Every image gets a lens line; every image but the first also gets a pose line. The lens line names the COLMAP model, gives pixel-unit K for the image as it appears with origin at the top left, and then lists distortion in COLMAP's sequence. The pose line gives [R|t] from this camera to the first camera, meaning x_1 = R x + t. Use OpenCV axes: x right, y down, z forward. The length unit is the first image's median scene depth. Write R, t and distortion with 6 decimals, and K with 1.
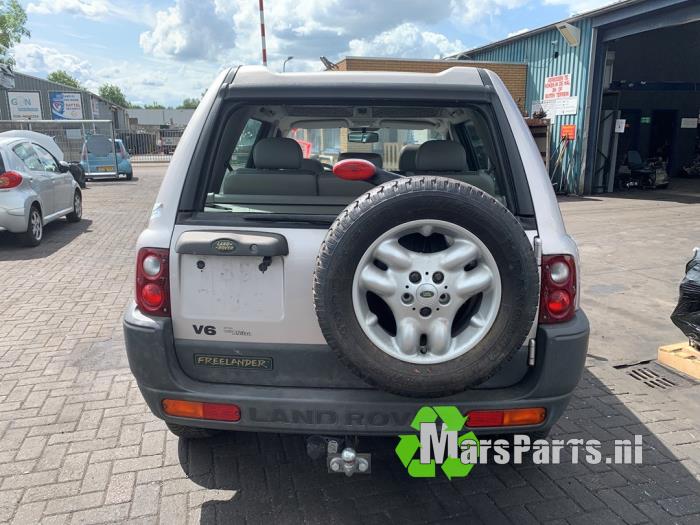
lens RADIAL K [[555.1, 0, 350.0], [0, 555.1, 262.5], [0, 0, 1]] dist [0.006874, 0.006921]
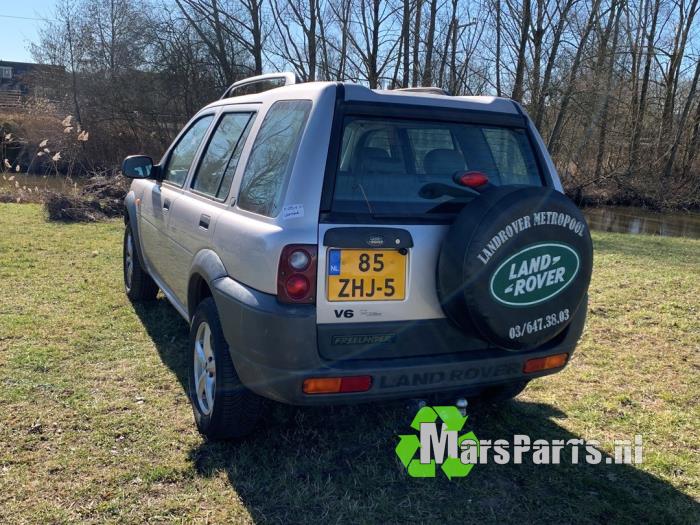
lens RADIAL K [[684.1, 0, 350.0], [0, 684.1, 262.5], [0, 0, 1]] dist [0.062845, -0.011967]
pose [[0.889233, -0.036885, 0.455964, -0.893647], [0.037093, 0.999276, 0.008497, 0.003608], [-0.455947, 0.009357, 0.889958, -0.269130]]
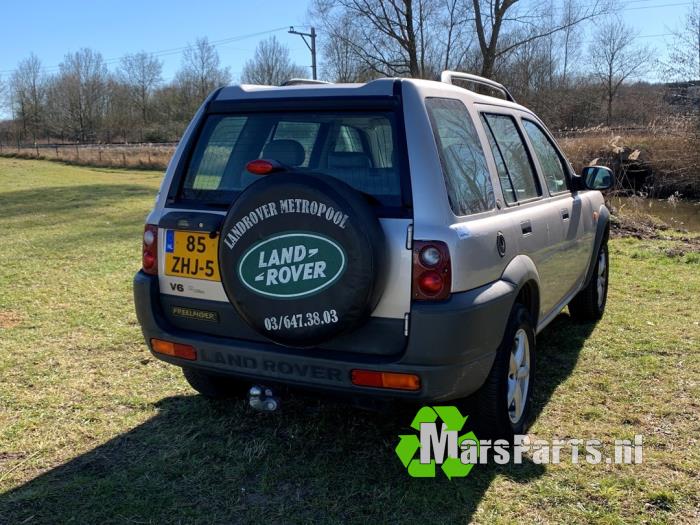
lens RADIAL K [[759.3, 0, 350.0], [0, 759.3, 262.5], [0, 0, 1]] dist [0.027438, 0.003559]
pose [[0.913319, 0.053007, -0.403779, 0.840496], [-0.067948, 0.997429, -0.022754, 0.075847], [0.401535, 0.048218, 0.914573, -0.491080]]
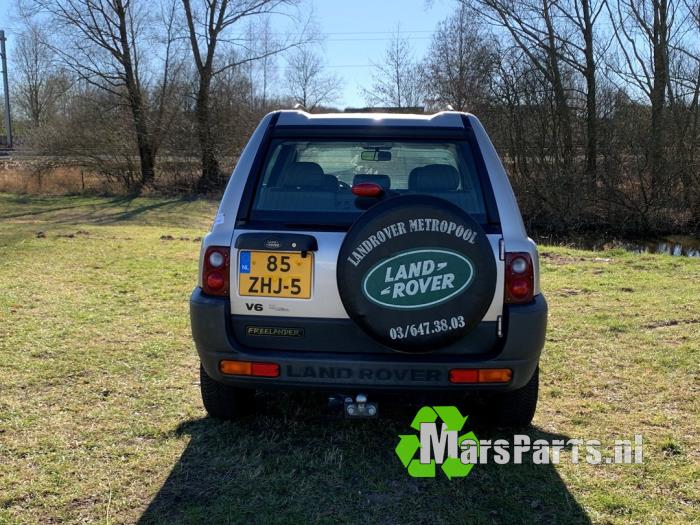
lens RADIAL K [[746.6, 0, 350.0], [0, 746.6, 262.5], [0, 0, 1]] dist [0.105583, -0.266506]
pose [[0.999856, 0.008410, -0.014736, -0.005901], [-0.009240, 0.998318, -0.057236, 0.115285], [0.014230, 0.057364, 0.998252, -0.803714]]
